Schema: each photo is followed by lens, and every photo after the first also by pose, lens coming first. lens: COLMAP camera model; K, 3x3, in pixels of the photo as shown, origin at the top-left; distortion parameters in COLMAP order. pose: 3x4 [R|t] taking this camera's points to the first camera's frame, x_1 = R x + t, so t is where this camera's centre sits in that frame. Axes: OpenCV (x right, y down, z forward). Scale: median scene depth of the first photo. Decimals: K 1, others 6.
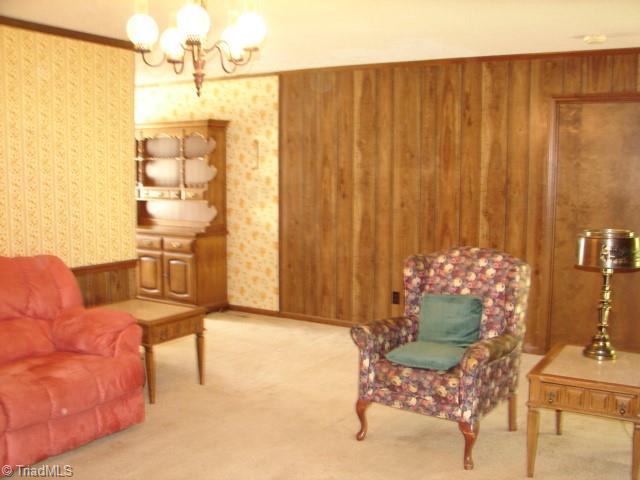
lens RADIAL K [[688.9, 0, 333.8], [0, 688.9, 249.1], [0, 0, 1]] dist [-0.210839, 0.275928]
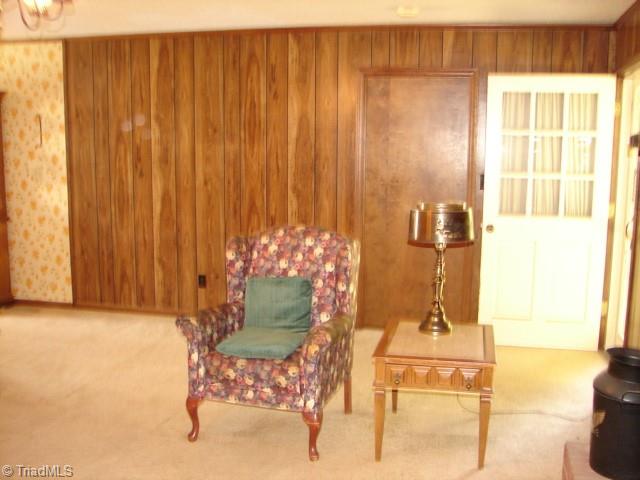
lens RADIAL K [[688.9, 0, 333.8], [0, 688.9, 249.1], [0, 0, 1]] dist [-0.210839, 0.275928]
pose [[0.947282, -0.046103, 0.317068, -0.040199], [0.035283, 0.998585, 0.039787, -0.005177], [-0.318453, -0.026502, 0.947568, 0.057162]]
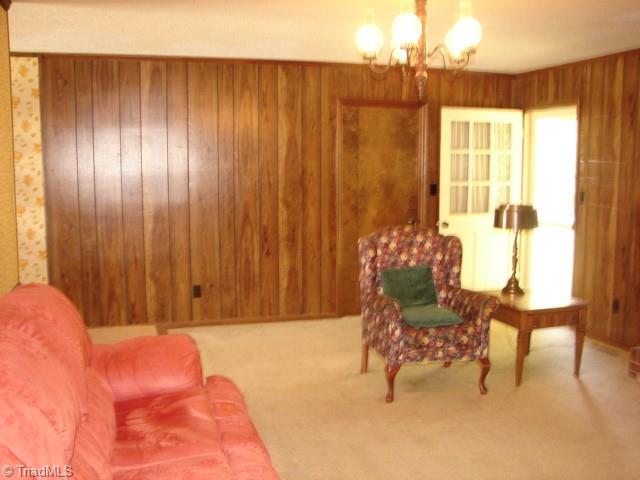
lens RADIAL K [[688.9, 0, 333.8], [0, 688.9, 249.1], [0, 0, 1]] dist [-0.210839, 0.275928]
pose [[0.659416, -0.102851, 0.744710, -0.596934], [0.091484, 0.994214, 0.056303, -0.033404], [-0.746191, 0.031002, 0.665009, 0.211688]]
